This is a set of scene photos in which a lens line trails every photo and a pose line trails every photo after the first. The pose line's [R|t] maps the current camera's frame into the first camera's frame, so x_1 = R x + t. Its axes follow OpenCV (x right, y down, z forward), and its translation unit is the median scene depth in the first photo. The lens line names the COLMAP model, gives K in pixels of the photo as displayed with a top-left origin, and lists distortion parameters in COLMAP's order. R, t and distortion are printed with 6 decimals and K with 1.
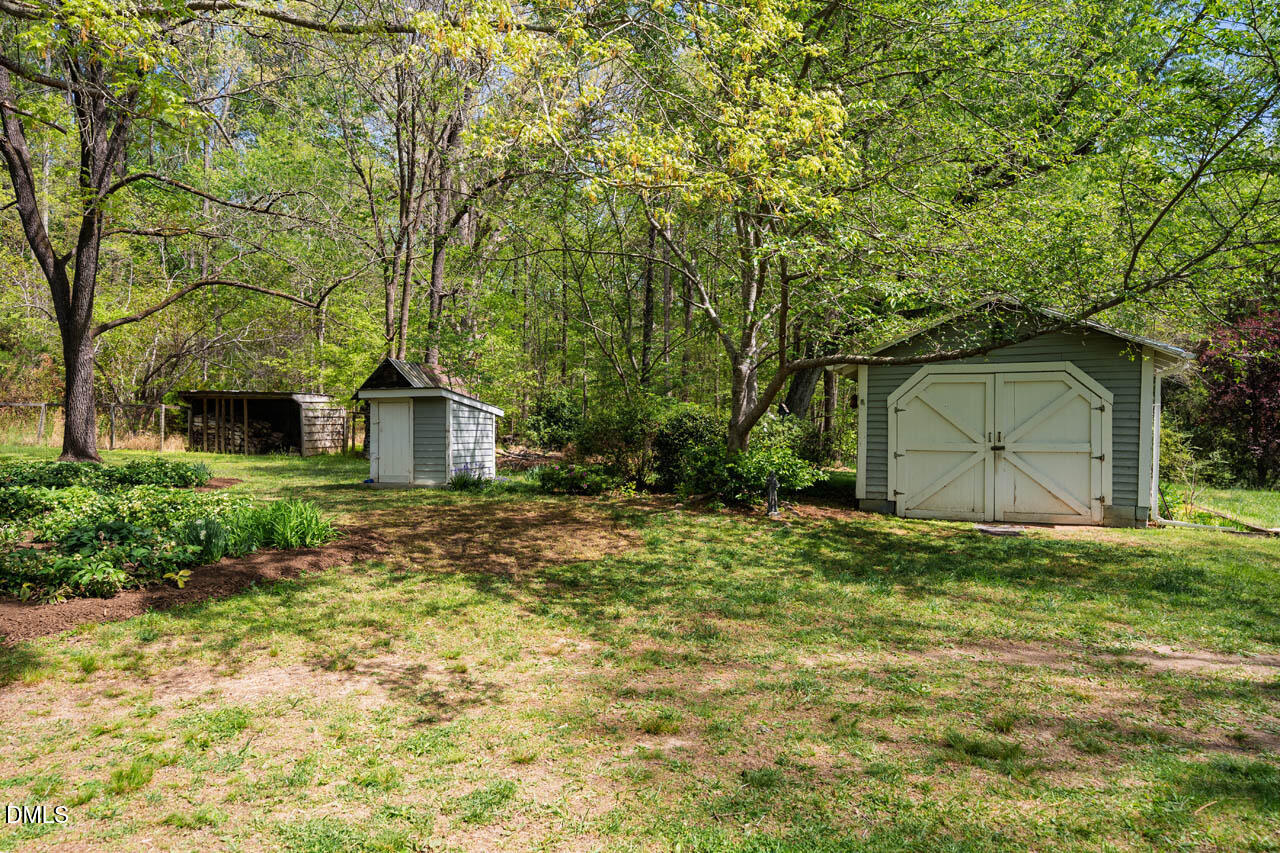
lens RADIAL K [[789.0, 0, 640.0], [0, 789.0, 426.5], [0, 0, 1]] dist [-0.020965, -0.000655]
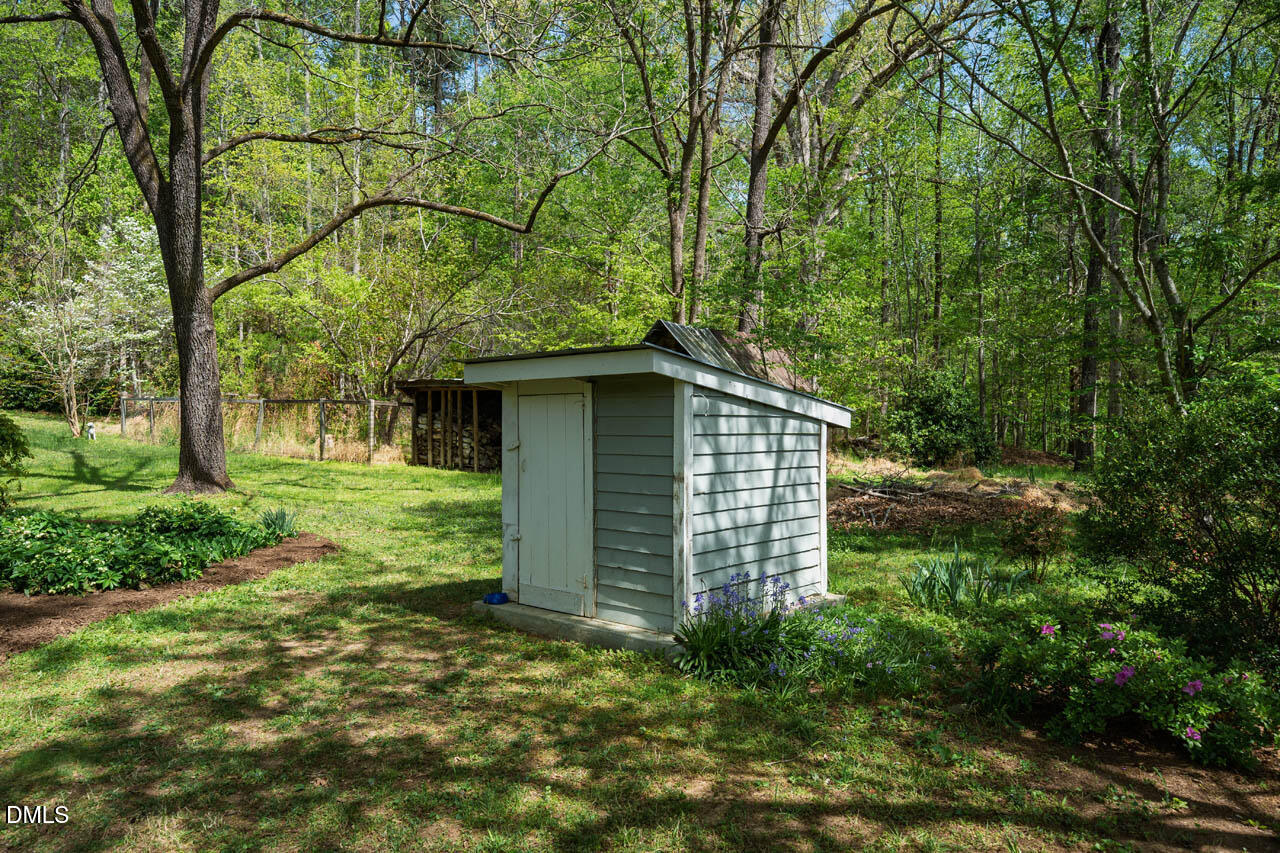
lens RADIAL K [[859.1, 0, 640.0], [0, 859.1, 426.5], [0, 0, 1]] dist [0.001117, 0.001568]
pose [[0.914158, 0.003709, -0.405340, -0.105488], [0.000520, 0.999947, 0.010324, -0.019003], [0.405357, -0.009649, 0.914108, 0.622305]]
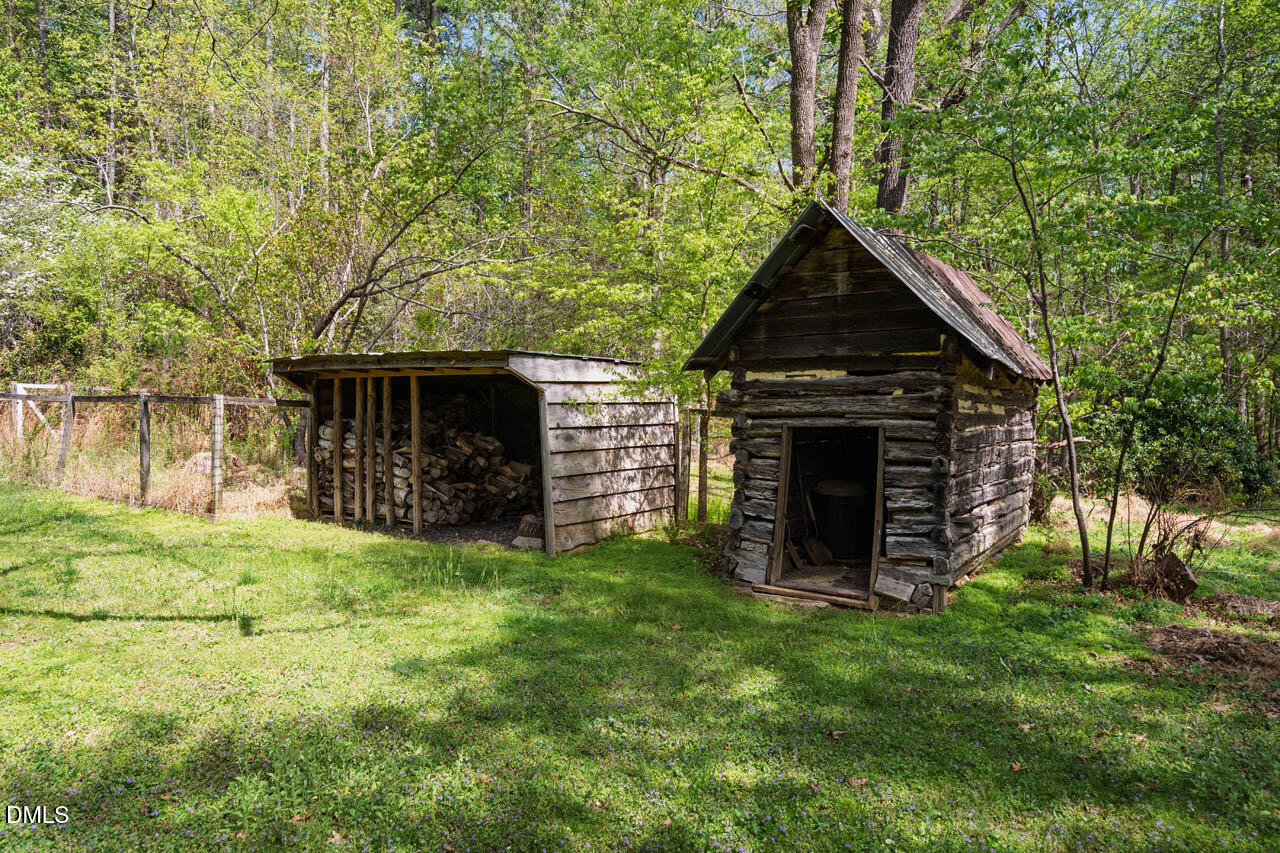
lens RADIAL K [[859.1, 0, 640.0], [0, 859.1, 426.5], [0, 0, 1]] dist [0.001117, 0.001568]
pose [[0.905503, 0.004082, -0.424320, -0.415128], [0.001135, 0.999927, 0.012041, -0.028905], [0.424338, -0.011385, 0.905432, 1.174592]]
